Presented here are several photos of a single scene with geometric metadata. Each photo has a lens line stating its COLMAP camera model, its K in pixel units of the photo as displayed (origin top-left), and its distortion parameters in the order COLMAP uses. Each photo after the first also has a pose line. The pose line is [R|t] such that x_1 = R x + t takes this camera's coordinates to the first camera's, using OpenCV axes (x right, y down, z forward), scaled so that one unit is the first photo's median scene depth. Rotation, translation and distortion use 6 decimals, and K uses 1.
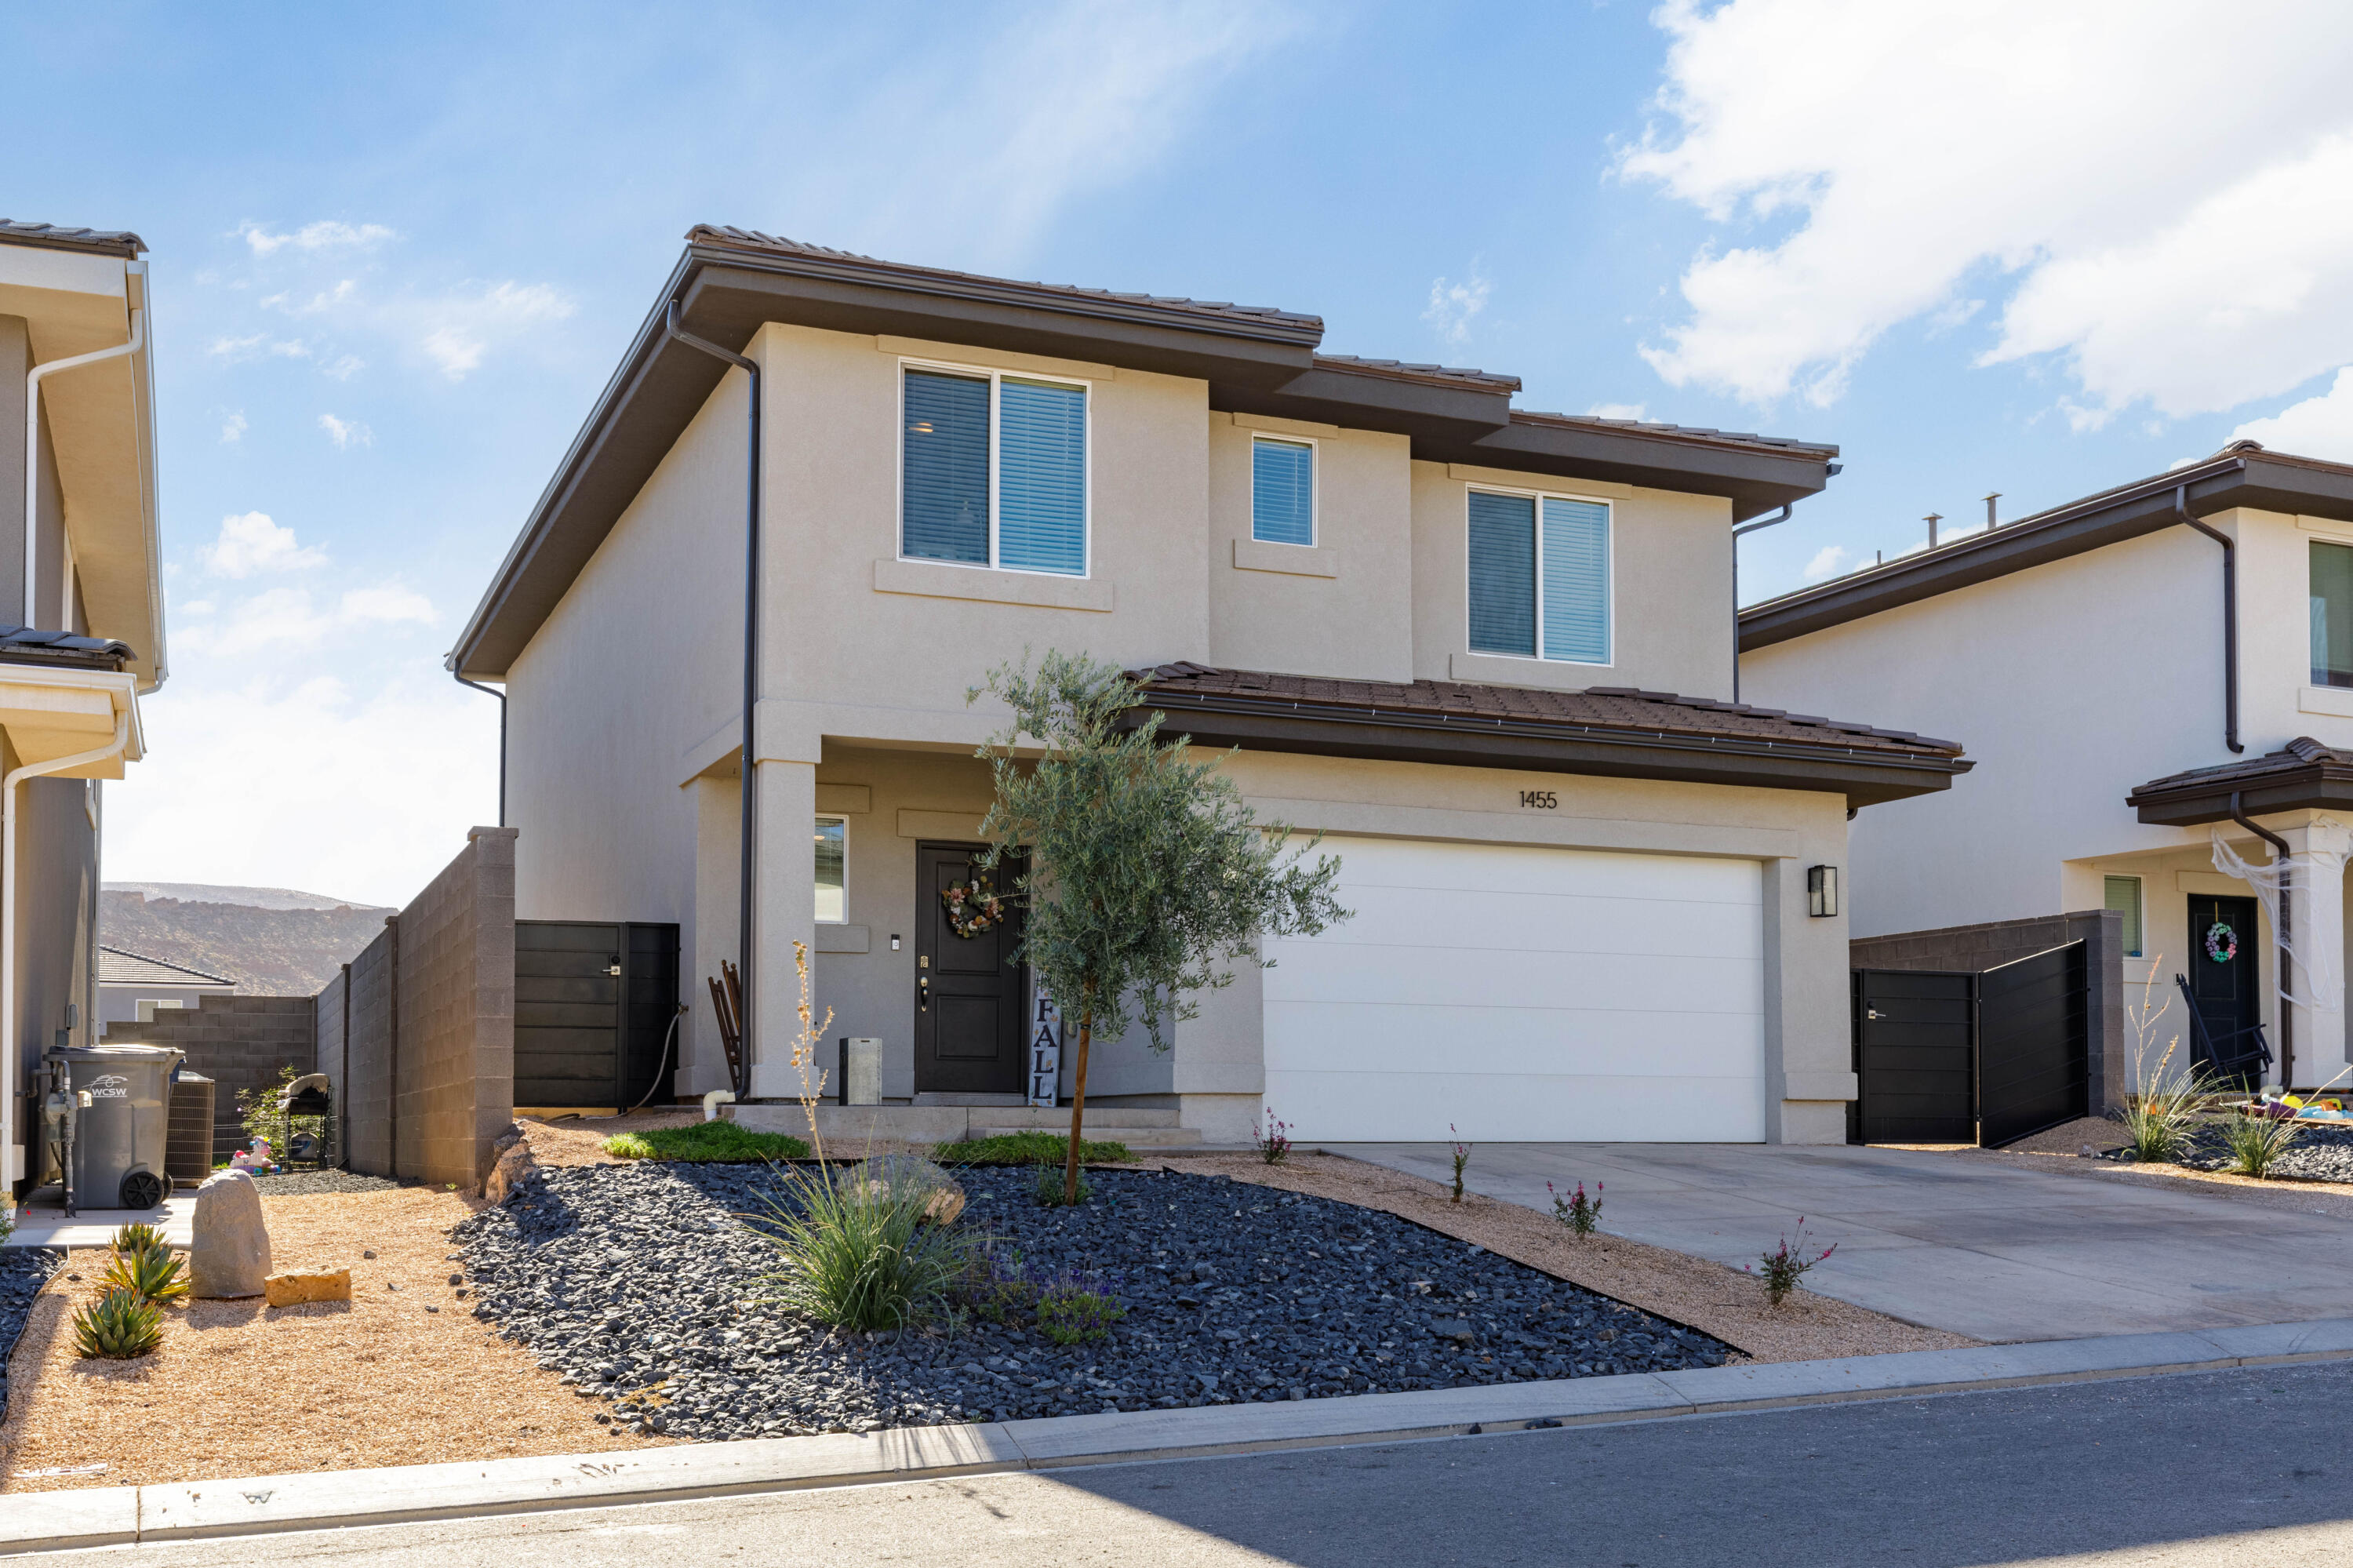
lens RADIAL K [[2497.3, 0, 1090.1], [0, 2497.3, 1013.0], [0, 0, 1]] dist [0.007408, 0.007565]
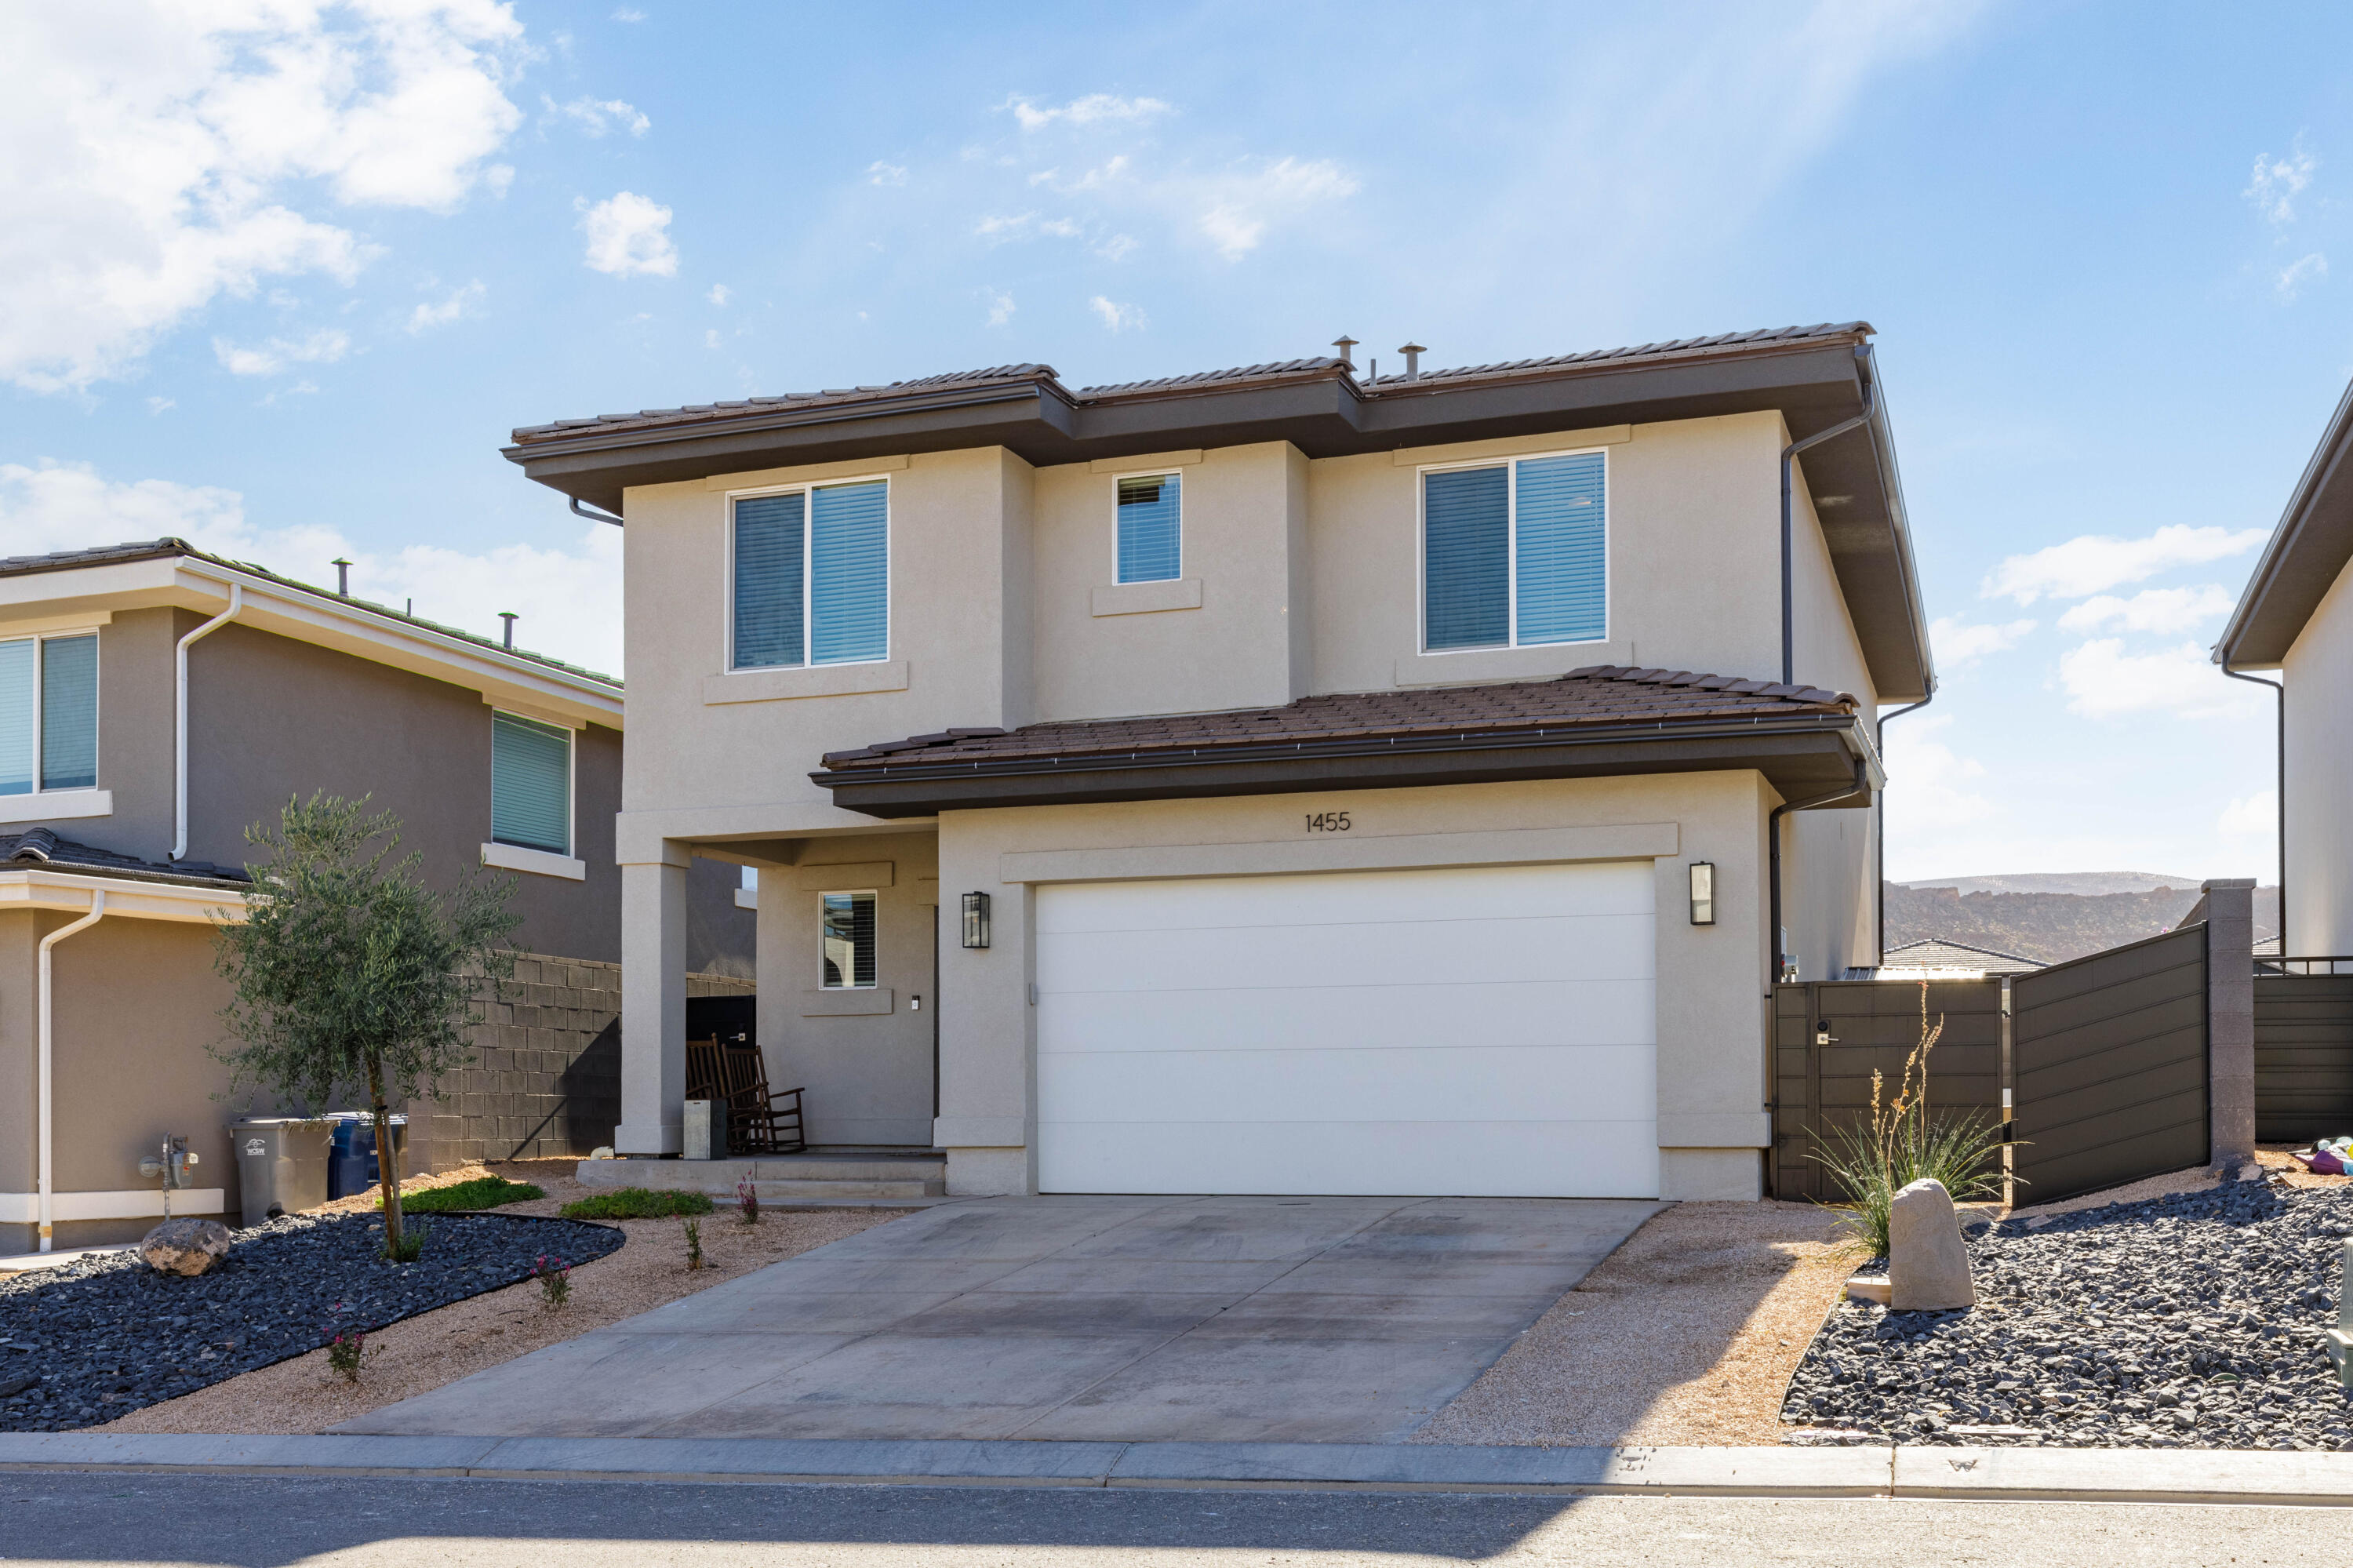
lens RADIAL K [[2497.3, 0, 1090.1], [0, 2497.3, 1013.0], [0, 0, 1]] dist [0.007408, 0.007565]
pose [[0.712386, -0.036392, -0.700844, 0.731610], [0.040611, 0.999119, -0.010600, -0.009052], [0.700612, -0.020911, 0.713236, 0.275848]]
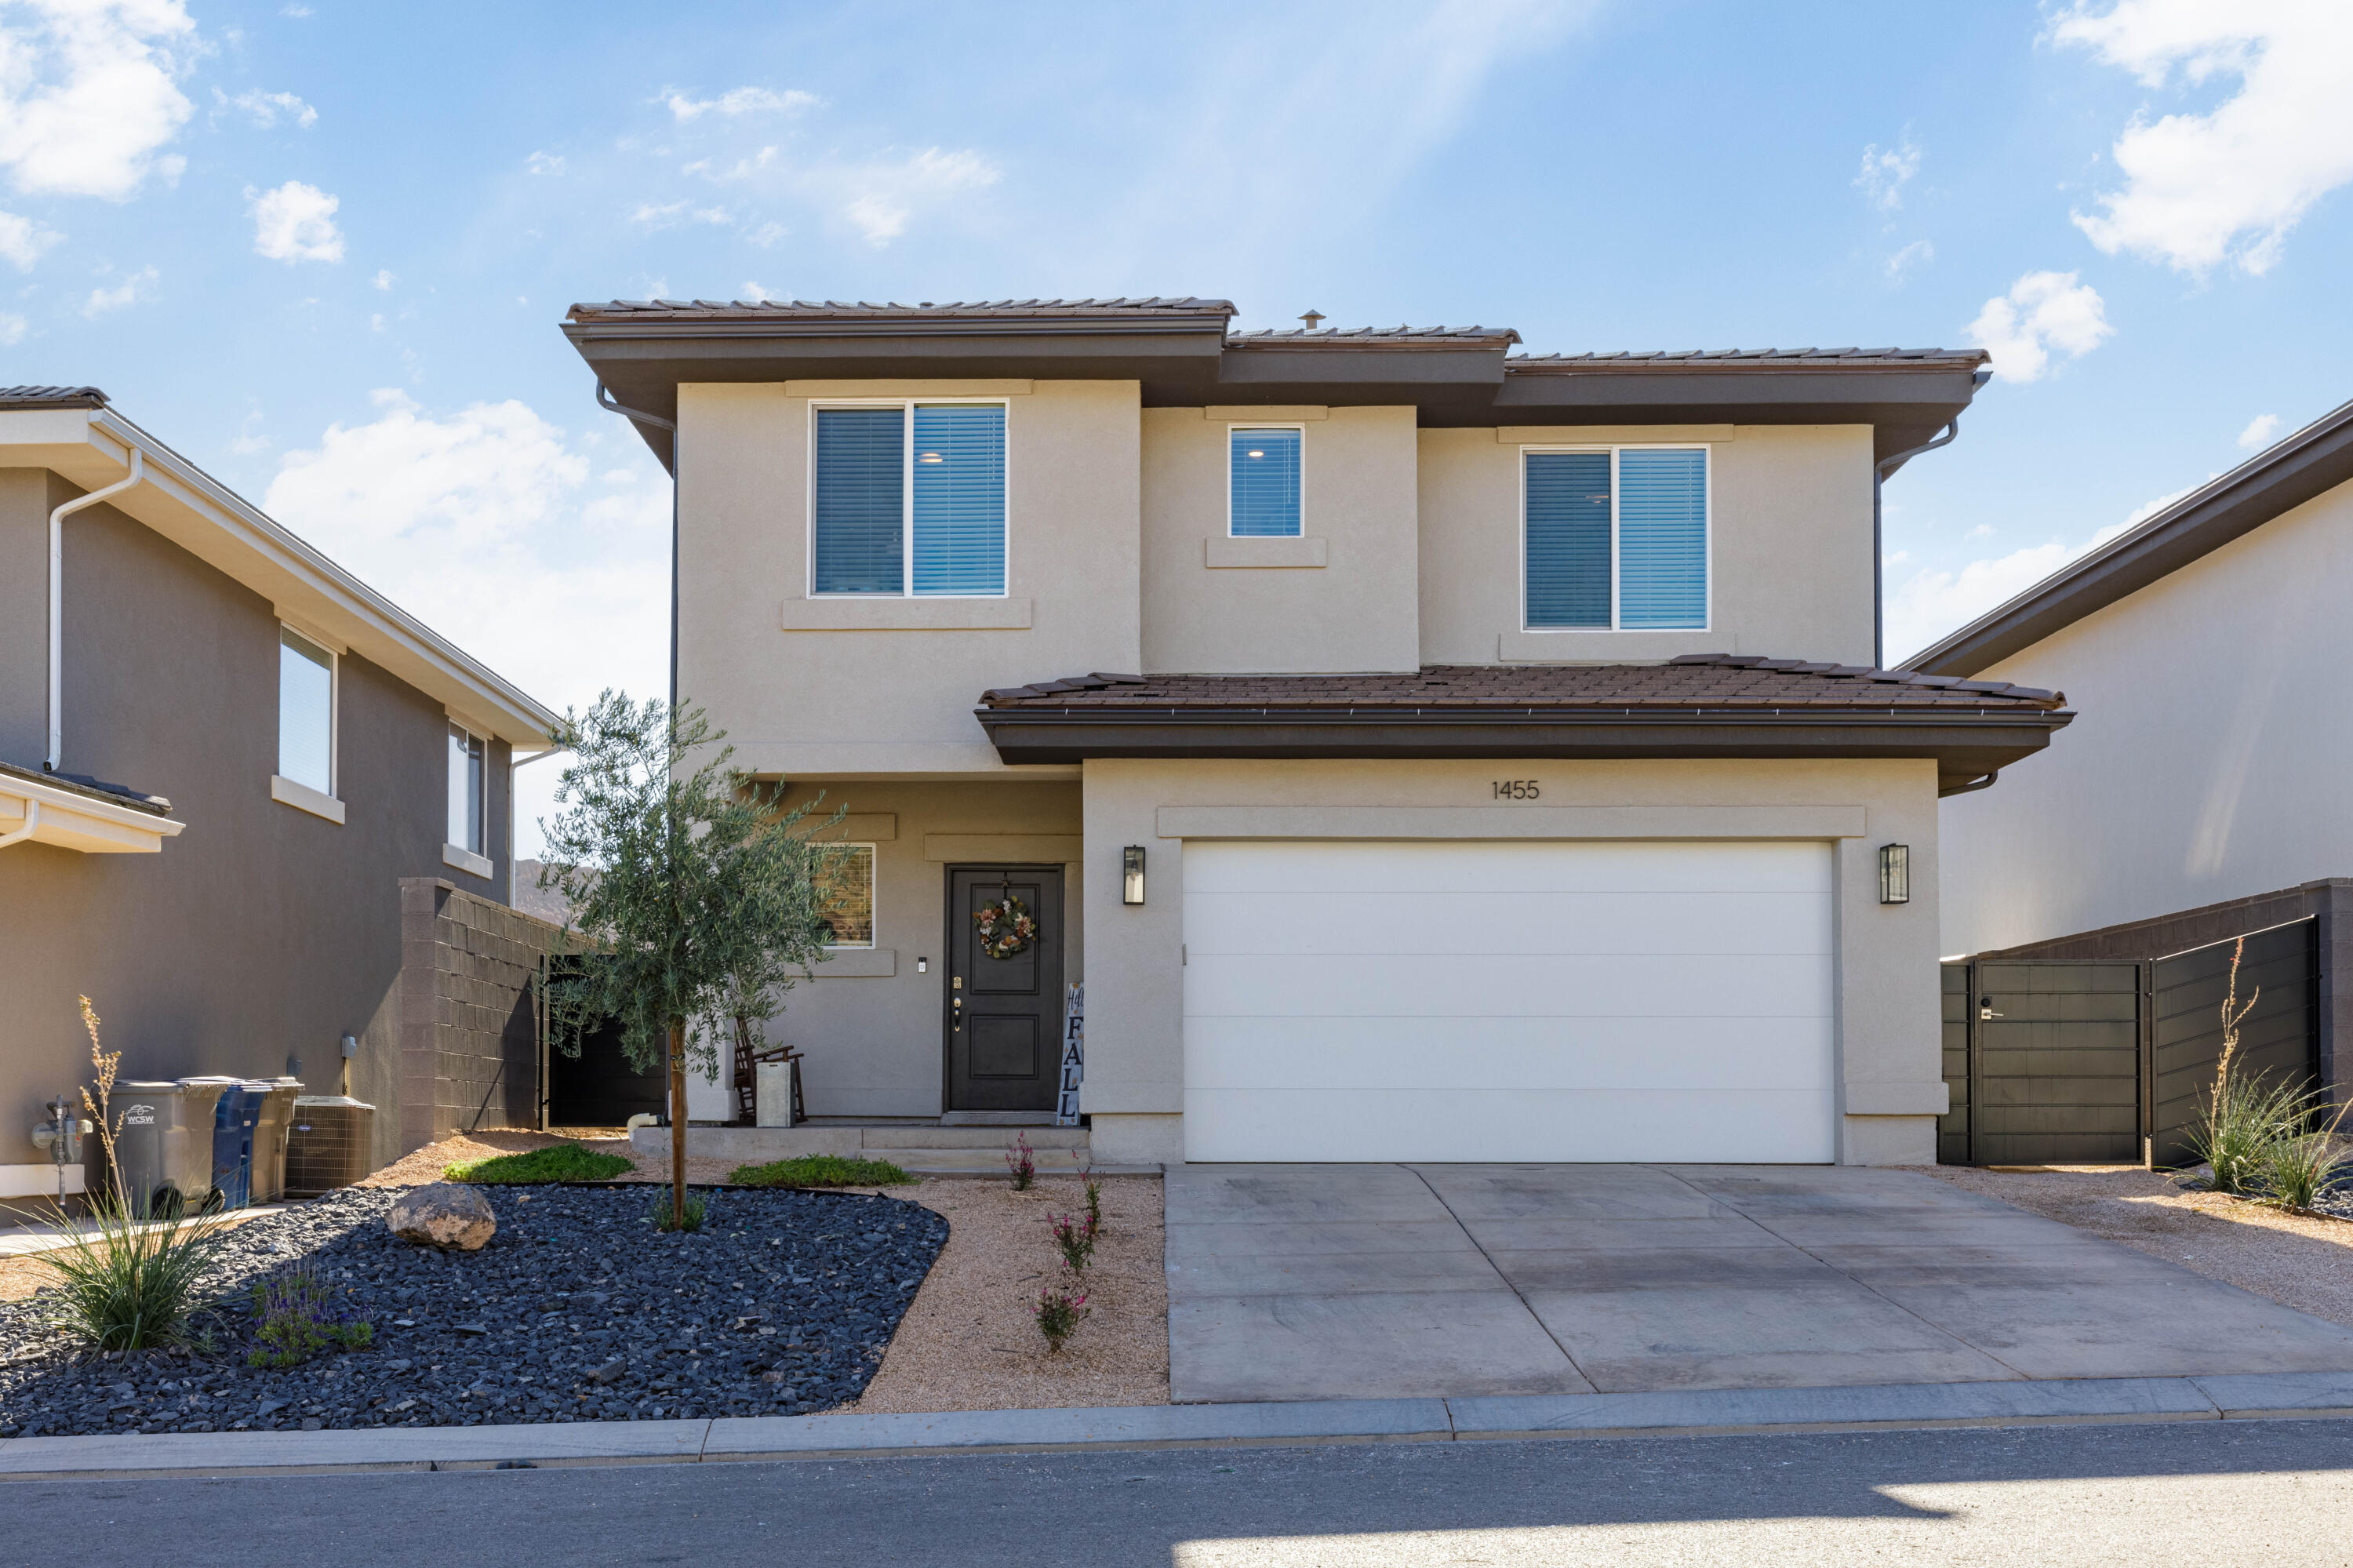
lens RADIAL K [[2497.3, 0, 1048.1], [0, 2497.3, 1034.8], [0, 0, 1]] dist [0.010438, -0.024112]
pose [[0.910057, -0.017701, -0.414105, 0.388459], [0.021725, 0.999751, 0.005009, -0.003663], [0.413913, -0.013555, 0.910215, 0.089920]]
